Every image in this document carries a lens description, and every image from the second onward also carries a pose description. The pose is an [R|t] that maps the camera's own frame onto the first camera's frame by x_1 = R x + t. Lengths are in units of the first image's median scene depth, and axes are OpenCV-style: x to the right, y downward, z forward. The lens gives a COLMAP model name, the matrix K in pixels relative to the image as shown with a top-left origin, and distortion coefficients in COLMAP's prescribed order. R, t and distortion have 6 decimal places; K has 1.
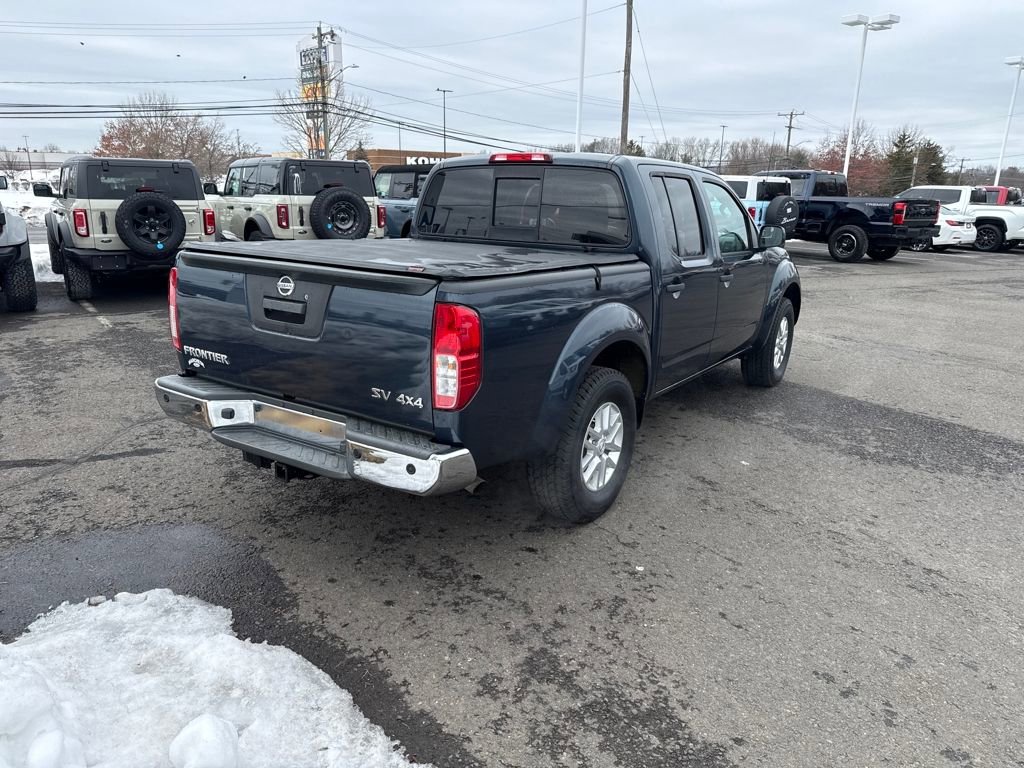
lens RADIAL K [[720.6, 0, 512.9], [0, 720.6, 369.2], [0, 0, 1]] dist [0.026846, -0.037581]
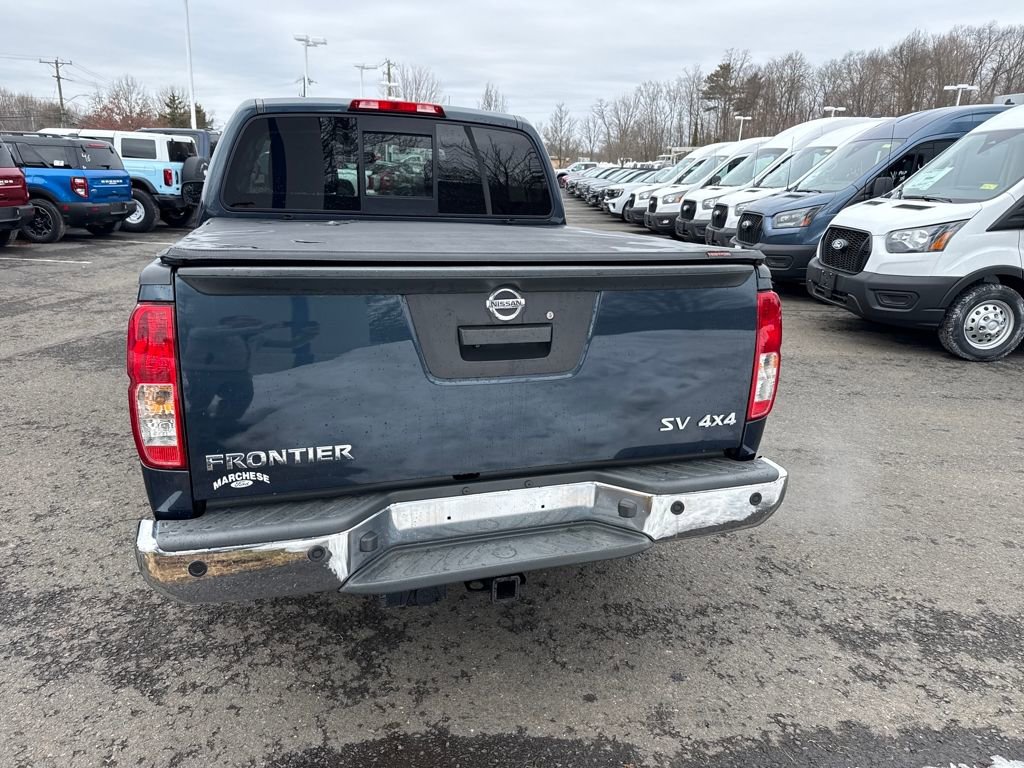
lens RADIAL K [[720.6, 0, 511.4], [0, 720.6, 378.1], [0, 0, 1]] dist [0.026846, -0.037581]
pose [[0.618182, -0.215131, 0.756023, -0.701008], [0.168047, 0.975751, 0.140248, -0.121846], [-0.767862, 0.040349, 0.639344, 0.525233]]
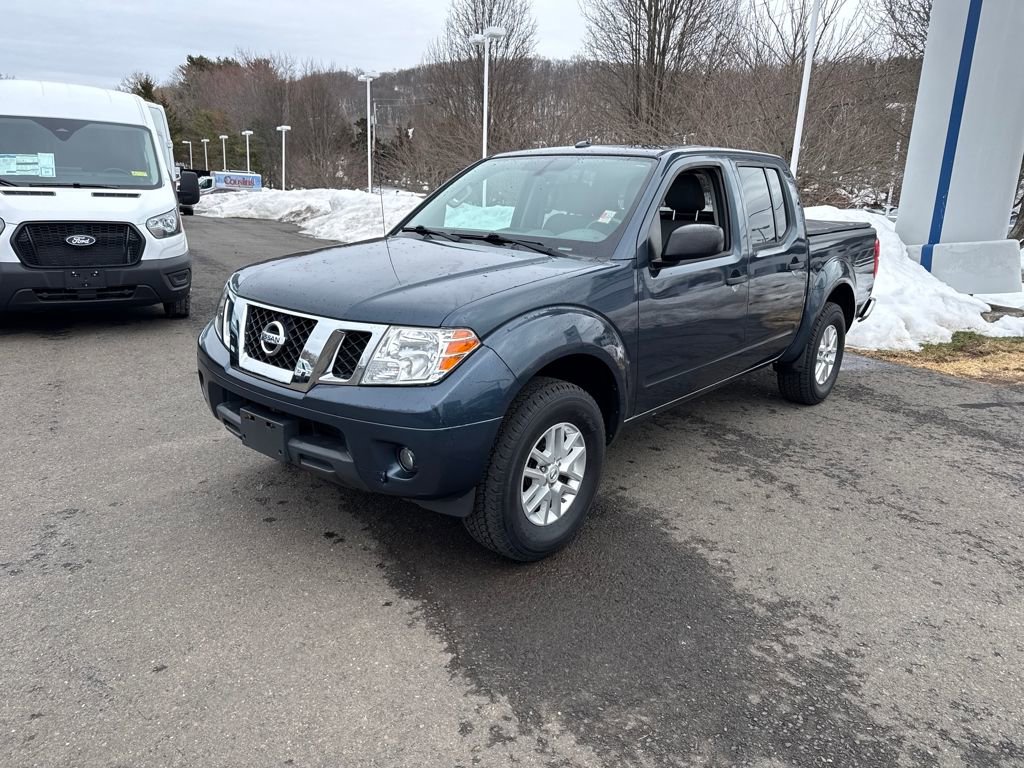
lens RADIAL K [[720.6, 0, 516.5], [0, 720.6, 383.0], [0, 0, 1]] dist [0.026846, -0.037581]
pose [[-0.991071, -0.081031, 0.105889, 0.198738], [-0.019490, 0.873658, 0.486151, -0.691364], [-0.131904, 0.479746, -0.867436, 2.898345]]
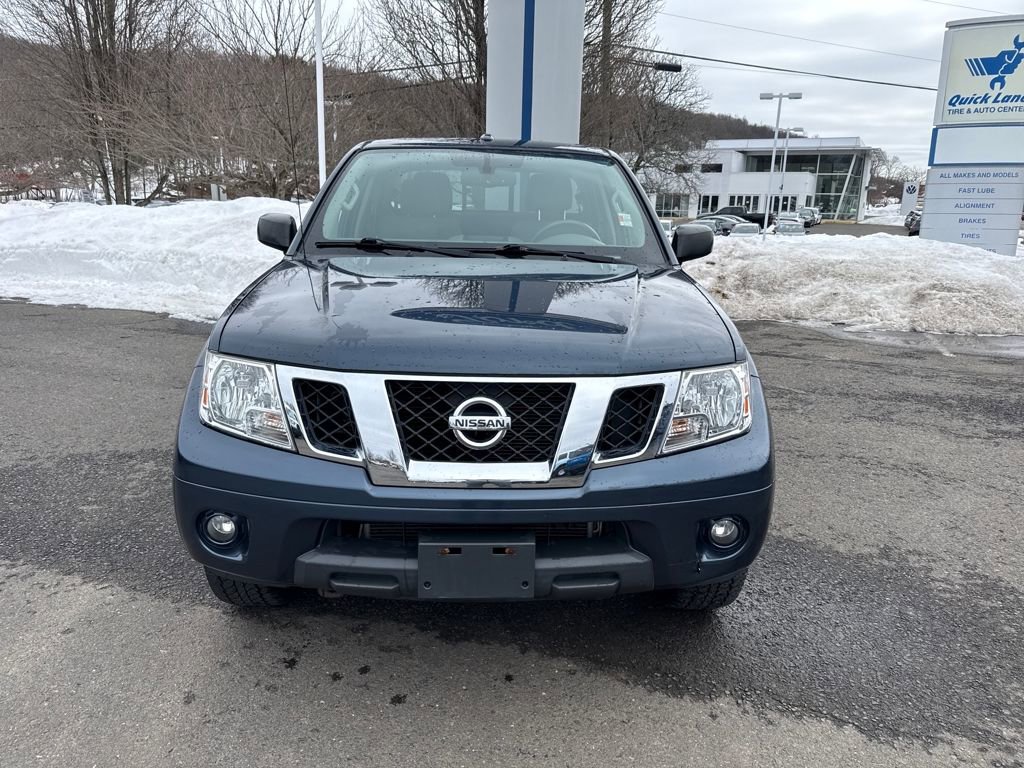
lens RADIAL K [[720.6, 0, 508.6], [0, 720.6, 377.6], [0, 0, 1]] dist [0.026846, -0.037581]
pose [[-0.811502, 0.103030, -0.575196, 0.899308], [-0.180092, 0.892324, 0.413913, -0.582301], [0.555907, 0.439479, -0.705568, 2.554278]]
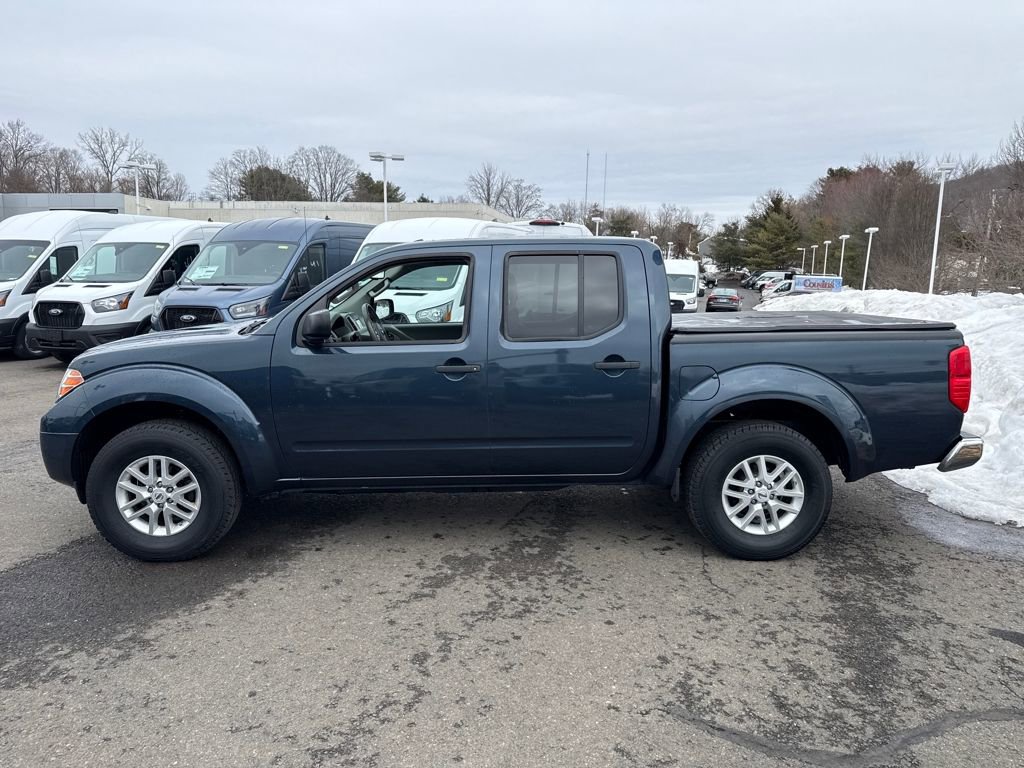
lens RADIAL K [[720.6, 0, 505.9], [0, 720.6, 380.9], [0, 0, 1]] dist [0.026846, -0.037581]
pose [[-0.578182, -0.141126, 0.803610, -1.001887], [0.174632, 0.940698, 0.290845, -0.565666], [-0.797000, 0.308497, -0.519250, 2.260882]]
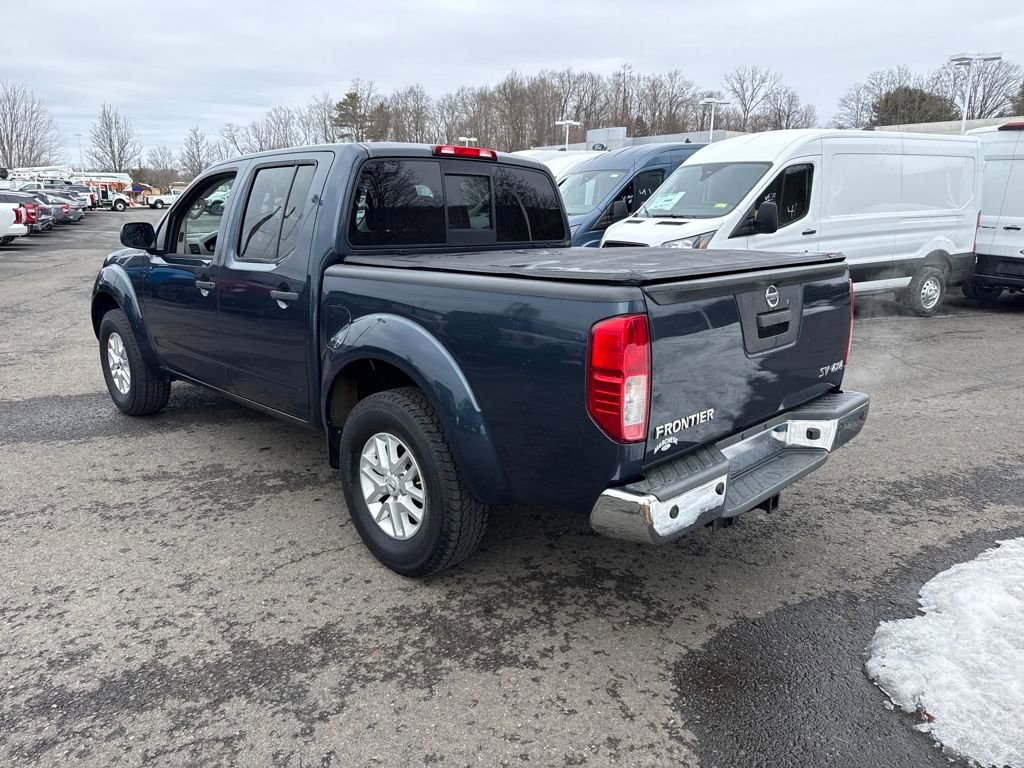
lens RADIAL K [[720.6, 0, 510.3], [0, 720.6, 375.4], [0, 0, 1]] dist [0.026846, -0.037581]
pose [[0.187885, -0.243058, 0.951642, -1.104200], [0.228568, 0.953116, 0.198308, -0.242352], [-0.955226, 0.180256, 0.234631, 0.983374]]
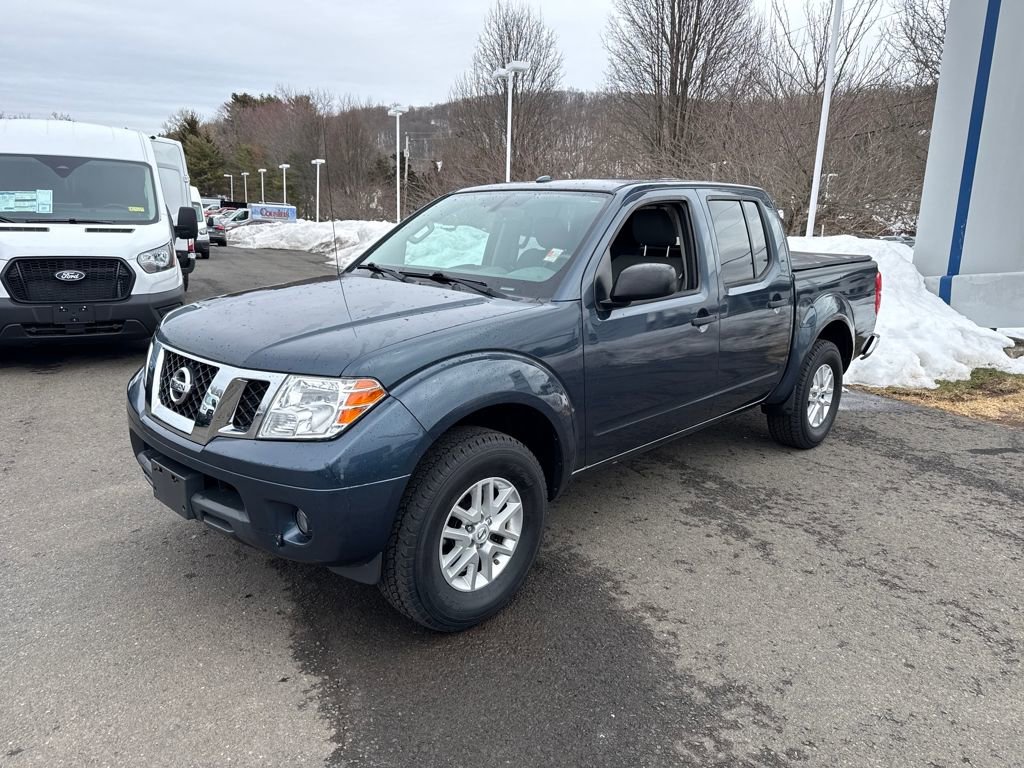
lens RADIAL K [[720.6, 0, 514.0], [0, 720.6, 377.8], [0, 0, 1]] dist [0.026846, -0.037581]
pose [[-0.984119, -0.080576, 0.158171, 0.084226], [-0.001420, 0.894588, 0.446889, -0.685218], [-0.177507, 0.439567, -0.880496, 2.807587]]
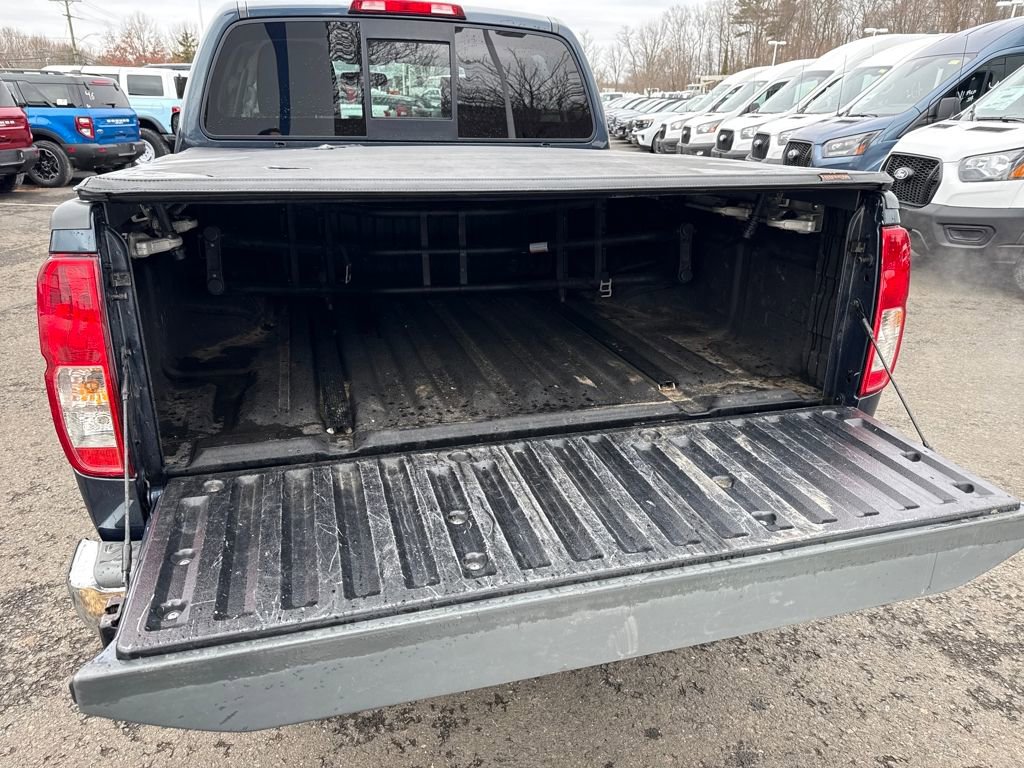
lens RADIAL K [[720.6, 0, 509.1], [0, 720.6, 380.4], [0, 0, 1]] dist [0.026846, -0.037581]
pose [[0.641772, -0.281778, 0.713253, -0.601539], [0.182124, 0.959445, 0.215166, -0.121491], [-0.744956, -0.008187, 0.667064, 0.624828]]
